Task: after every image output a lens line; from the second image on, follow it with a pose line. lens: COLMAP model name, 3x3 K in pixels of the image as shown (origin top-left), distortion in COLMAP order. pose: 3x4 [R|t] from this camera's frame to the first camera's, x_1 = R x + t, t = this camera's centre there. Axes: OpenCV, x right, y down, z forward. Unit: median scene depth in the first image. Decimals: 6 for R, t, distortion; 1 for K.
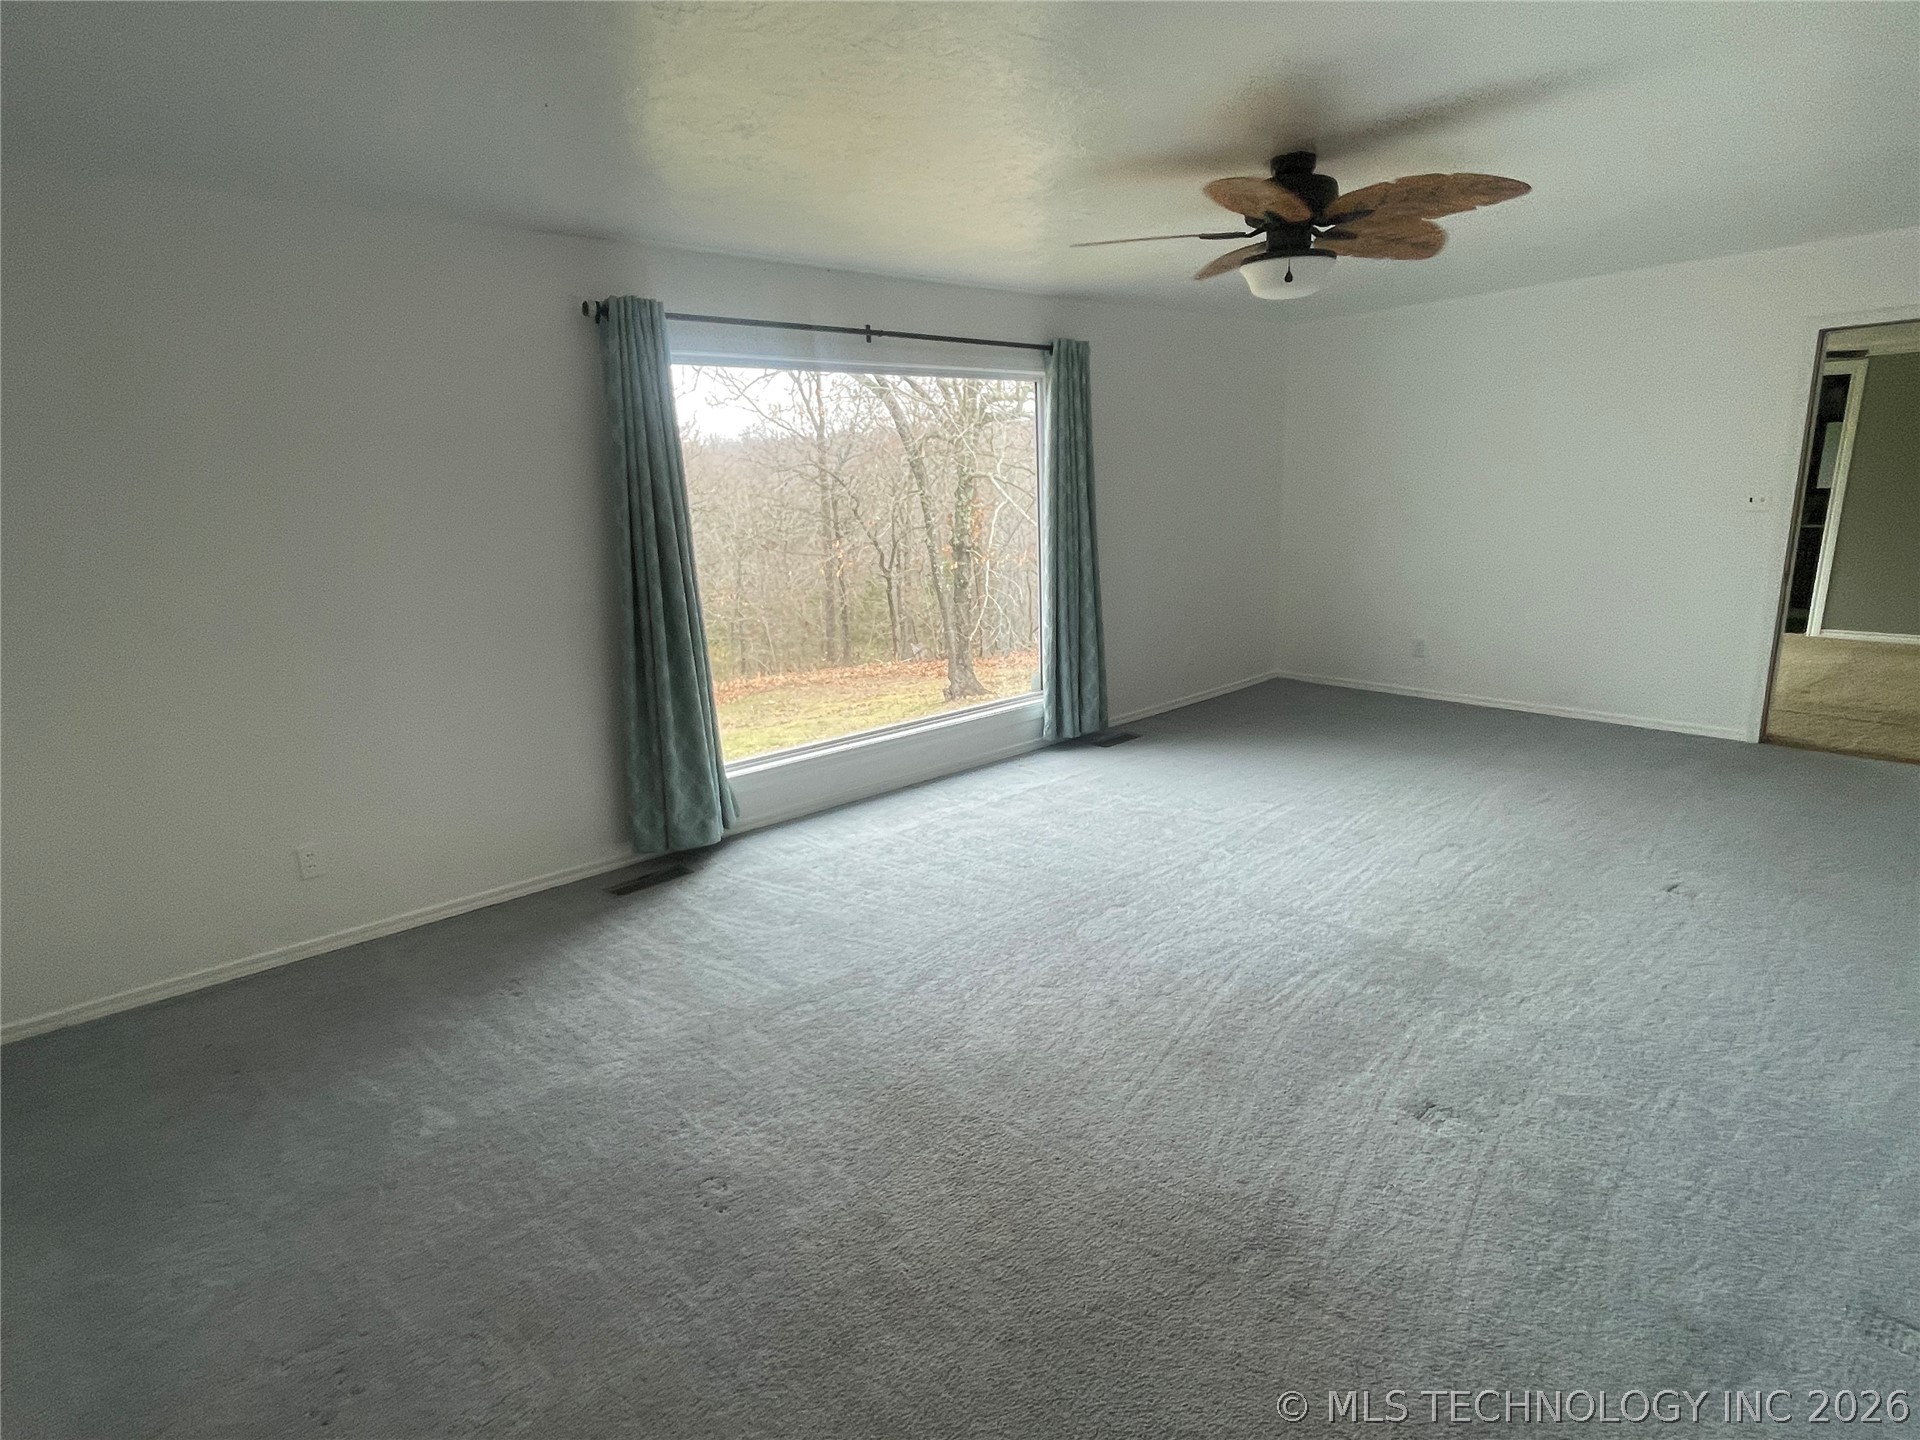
lens RADIAL K [[997.1, 0, 960.7], [0, 997.1, 715.4], [0, 0, 1]] dist [-0.005484, -0.001186]
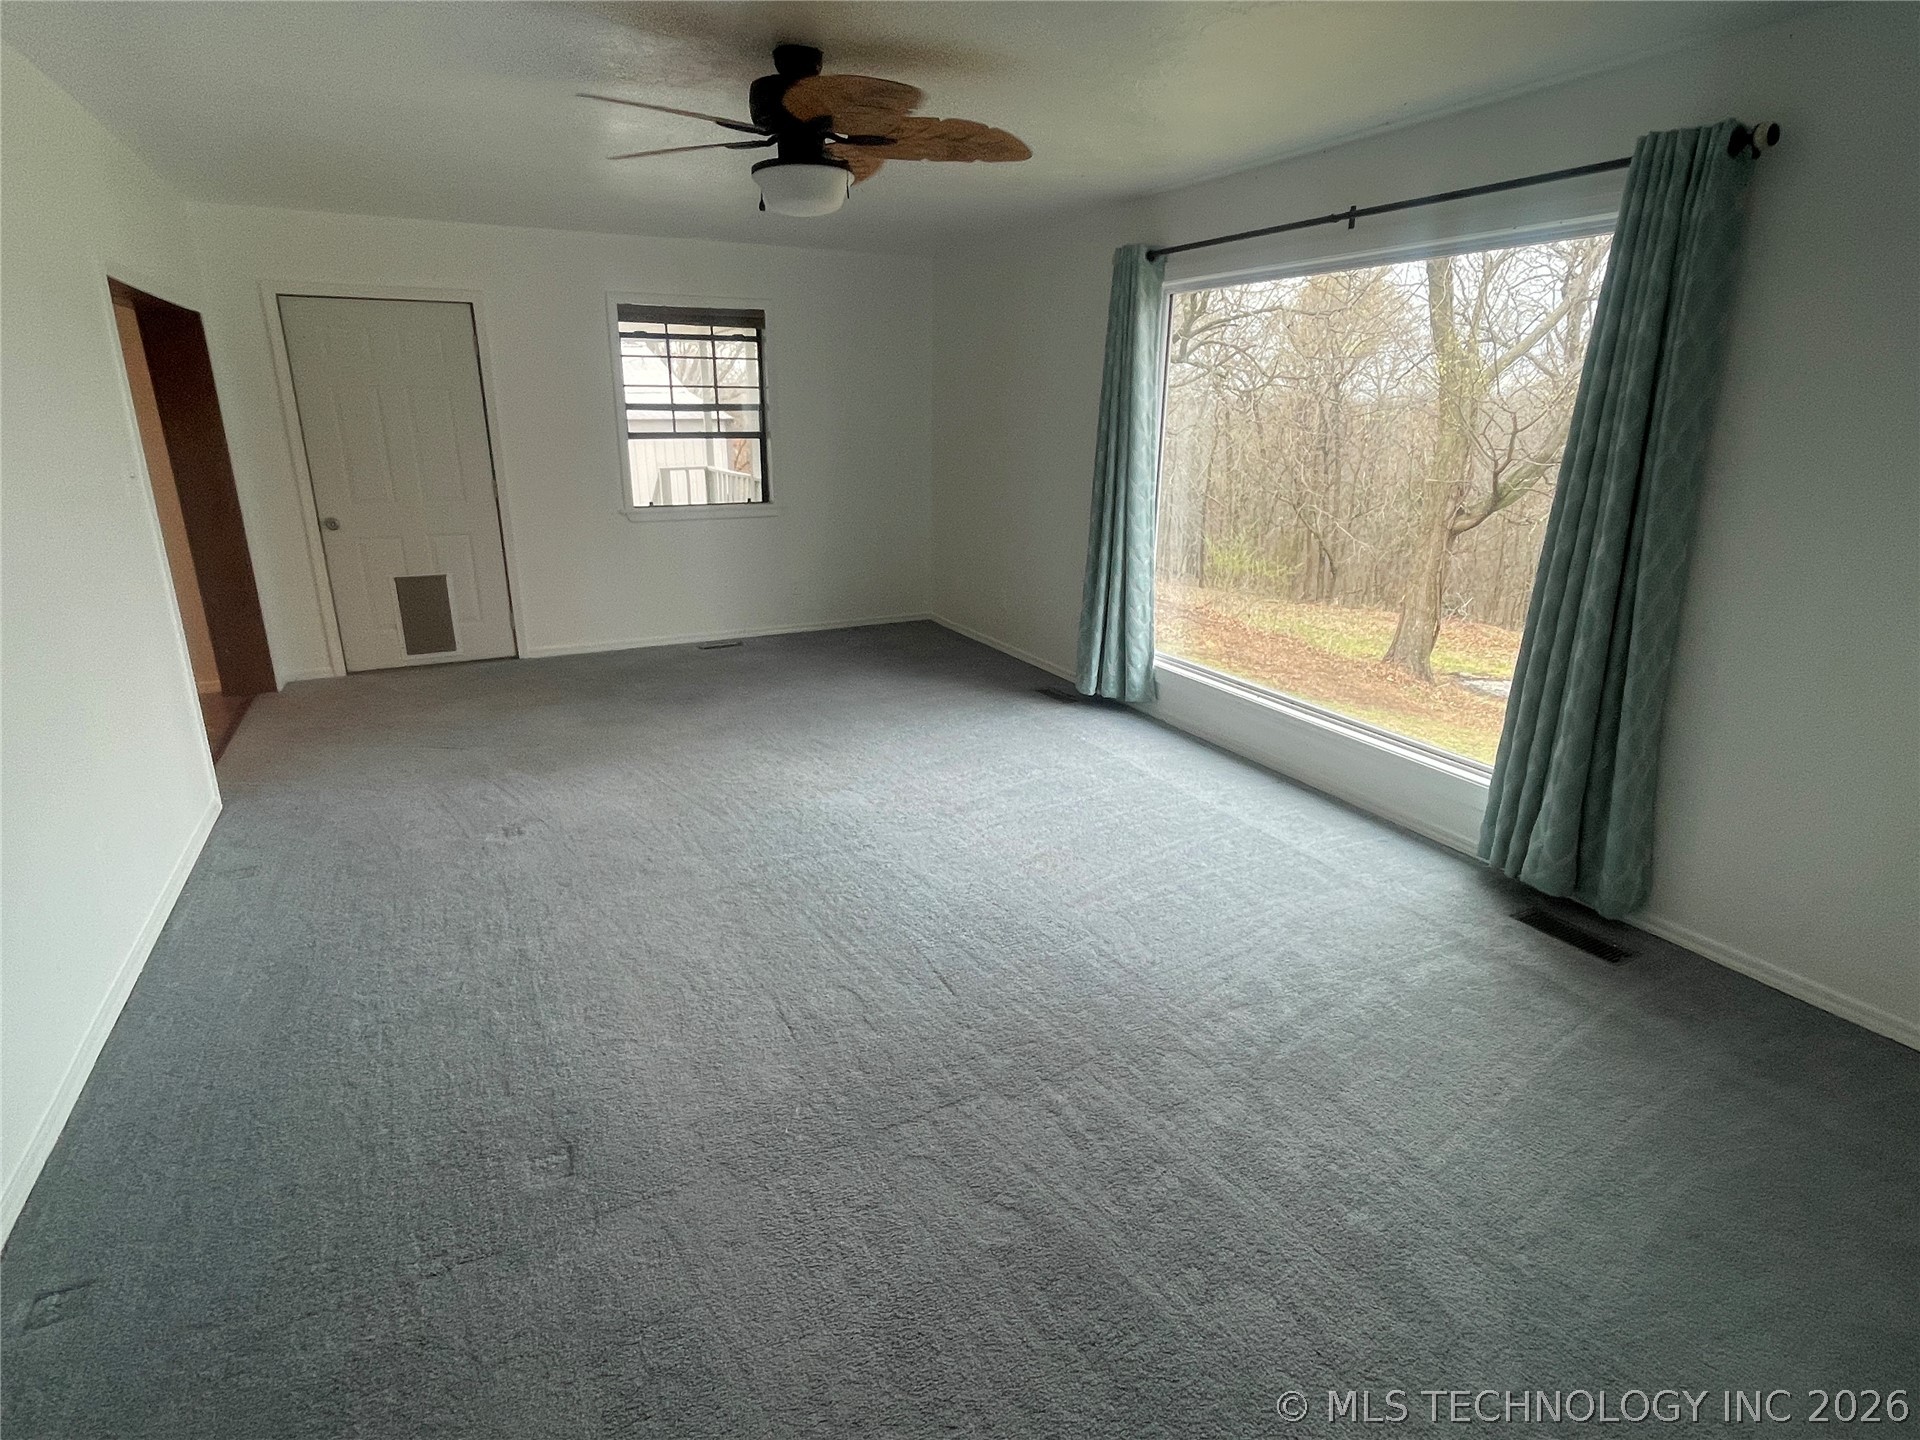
lens RADIAL K [[997.1, 0, 959.1], [0, 997.1, 719.9], [0, 0, 1]] dist [-0.005484, -0.001186]
pose [[-0.259037, 0.327473, -0.908659, 0.803104], [-0.224114, 0.894716, 0.386337, -0.246007], [0.939507, 0.303719, -0.158373, 0.902884]]
